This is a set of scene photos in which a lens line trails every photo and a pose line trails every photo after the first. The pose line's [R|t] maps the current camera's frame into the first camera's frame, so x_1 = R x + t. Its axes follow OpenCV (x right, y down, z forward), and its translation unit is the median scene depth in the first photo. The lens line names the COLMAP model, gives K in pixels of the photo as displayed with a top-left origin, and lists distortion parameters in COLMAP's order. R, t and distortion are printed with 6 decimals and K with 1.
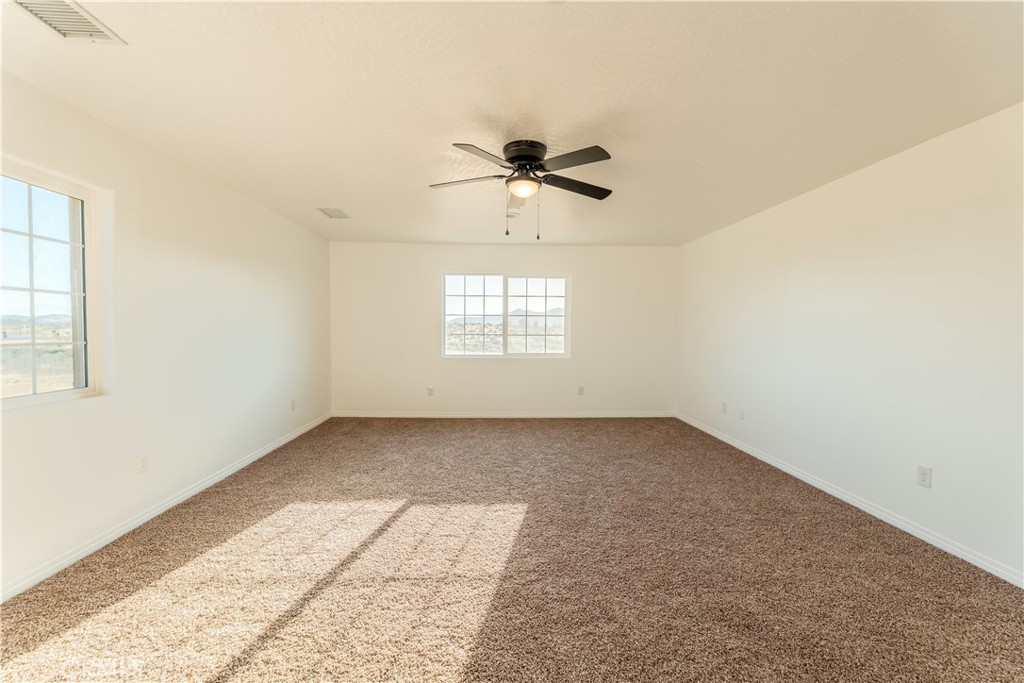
lens RADIAL K [[420.6, 0, 506.5], [0, 420.6, 344.6], [0, 0, 1]] dist [-0.002503, 0.000786]
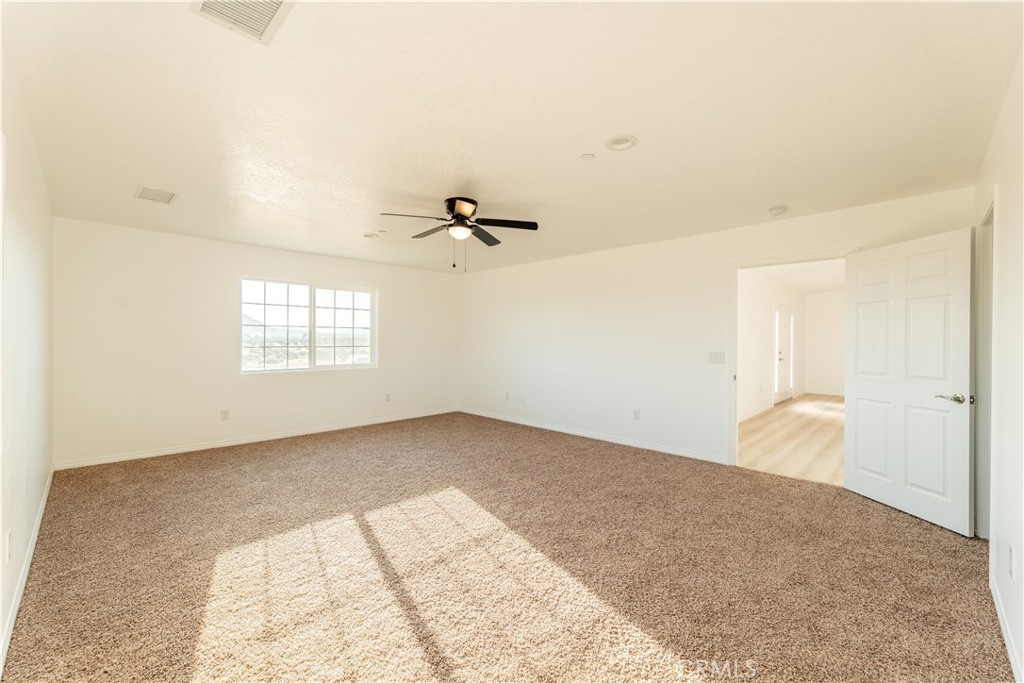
lens RADIAL K [[420.6, 0, 514.9], [0, 420.6, 340.8], [0, 0, 1]] dist [-0.002503, 0.000786]
pose [[0.722628, -0.005439, 0.691216, -0.448901], [0.029014, 0.999326, -0.022468, -0.002539], [-0.690628, 0.036291, 0.722299, -0.024689]]
